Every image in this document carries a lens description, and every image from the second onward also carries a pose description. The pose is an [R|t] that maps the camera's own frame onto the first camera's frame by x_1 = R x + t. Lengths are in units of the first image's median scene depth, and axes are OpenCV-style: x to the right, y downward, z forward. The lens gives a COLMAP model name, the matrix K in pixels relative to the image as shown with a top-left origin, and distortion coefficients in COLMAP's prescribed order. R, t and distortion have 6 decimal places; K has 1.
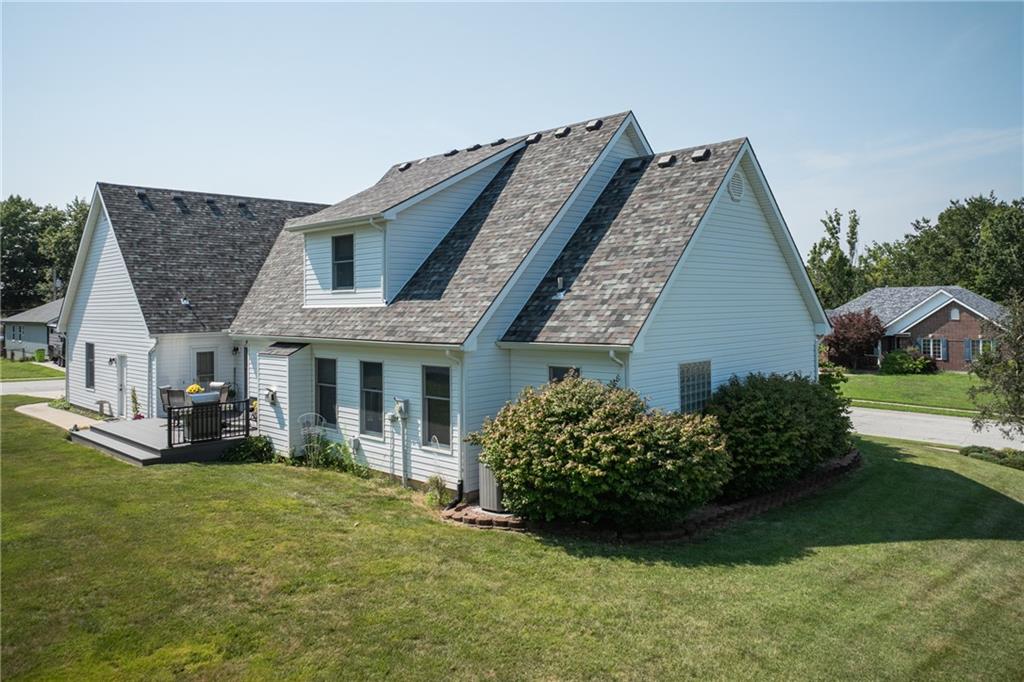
lens RADIAL K [[724.9, 0, 518.7], [0, 724.9, 285.6], [0, 0, 1]] dist [-0.031765, -0.000797]
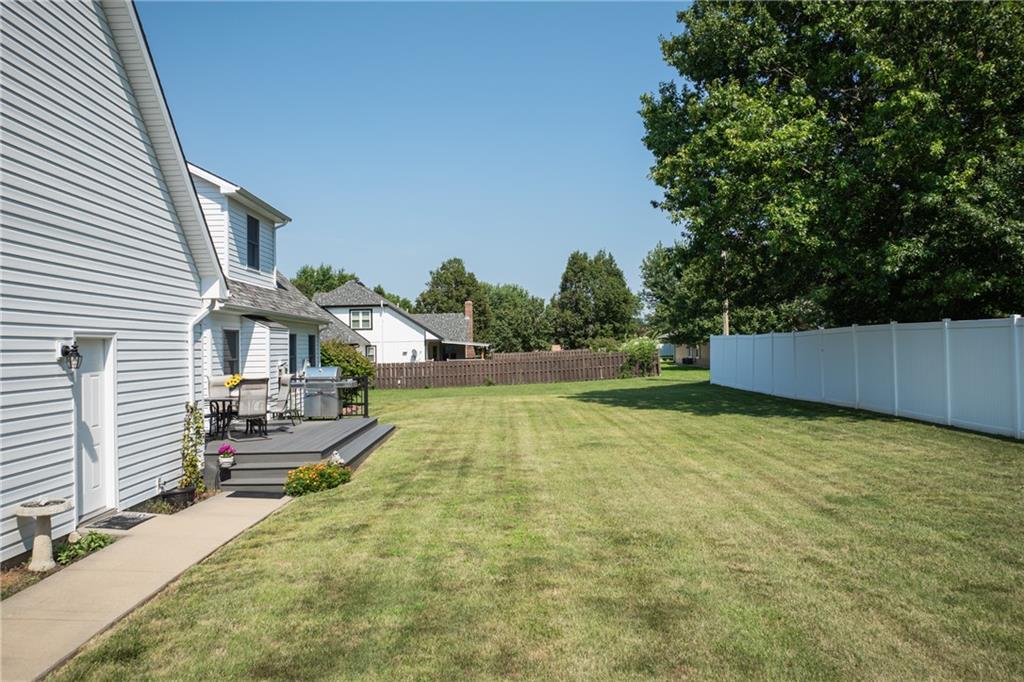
lens RADIAL K [[743.4, 0, 549.2], [0, 743.4, 326.9], [0, 0, 1]] dist [-0.040494, 0.001639]
pose [[-0.738539, 0.044954, 0.672710, -1.284729], [0.009288, 0.998358, -0.056518, 0.155057], [-0.674146, -0.035493, -0.737744, 1.506494]]
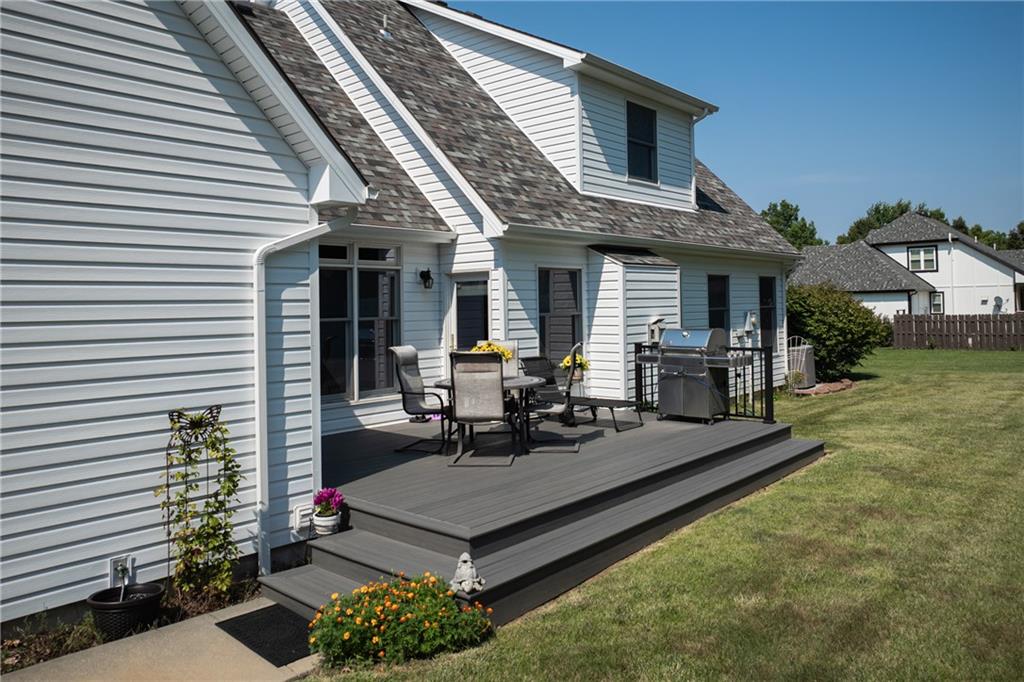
lens RADIAL K [[738.7, 0, 533.3], [0, 738.7, 300.2], [0, 0, 1]] dist [-0.038946, 0.001133]
pose [[-0.047409, 0.020762, 0.998660, -0.972139], [-0.009819, 0.999726, -0.021251, 0.141747], [-0.998827, -0.010814, -0.047192, 1.146568]]
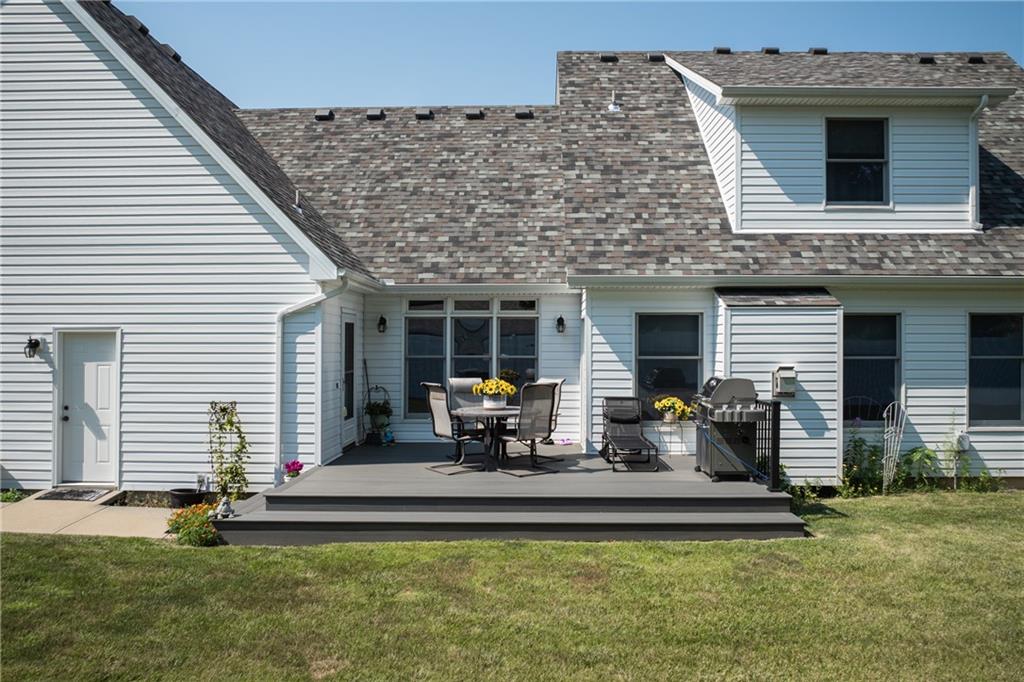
lens RADIAL K [[715.7, 0, 506.3], [0, 715.7, 342.8], [0, 0, 1]] dist [-0.024627, -0.003793]
pose [[0.741404, 0.016500, 0.670856, -0.872732], [-0.028938, 0.999554, 0.007395, 0.127434], [-0.670435, -0.024896, 0.741550, 0.749948]]
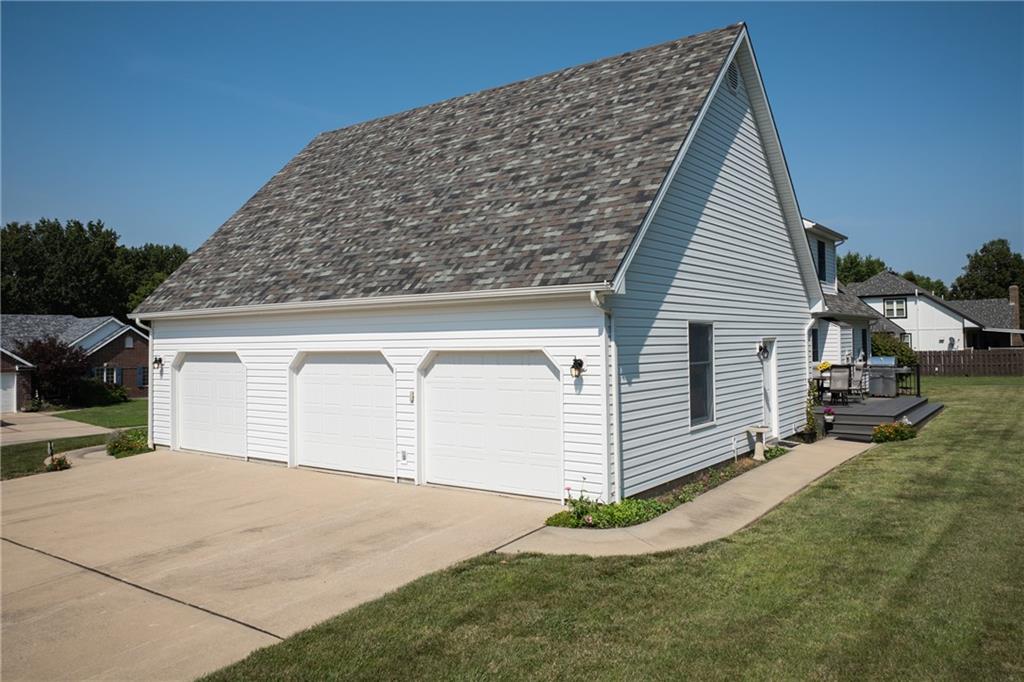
lens RADIAL K [[743.4, 0, 549.2], [0, 743.4, 326.9], [0, 0, 1]] dist [-0.040494, 0.001639]
pose [[-0.154673, 0.033191, 0.987408, -1.561250], [-0.009762, 0.999335, -0.035121, 0.149082], [-0.987917, -0.015071, -0.154246, 1.741307]]
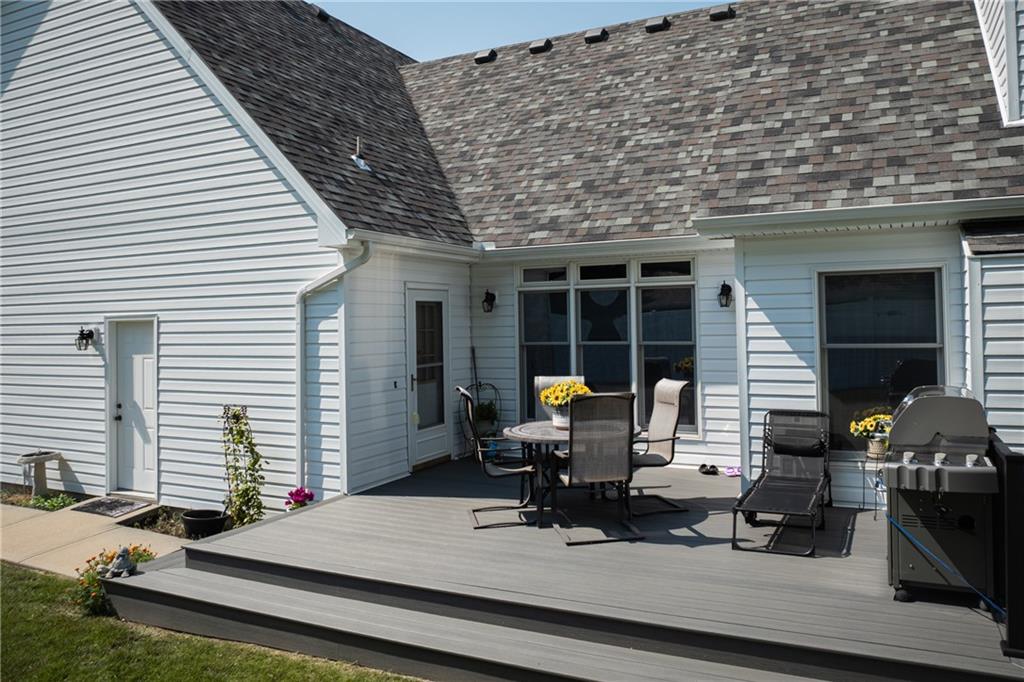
lens RADIAL K [[738.7, 0, 533.3], [0, 738.7, 300.2], [0, 0, 1]] dist [-0.038946, 0.001133]
pose [[0.946620, 0.006848, 0.322279, -0.653360], [-0.004566, 0.999959, -0.007836, 0.121410], [-0.322319, 0.005946, 0.946612, 0.812791]]
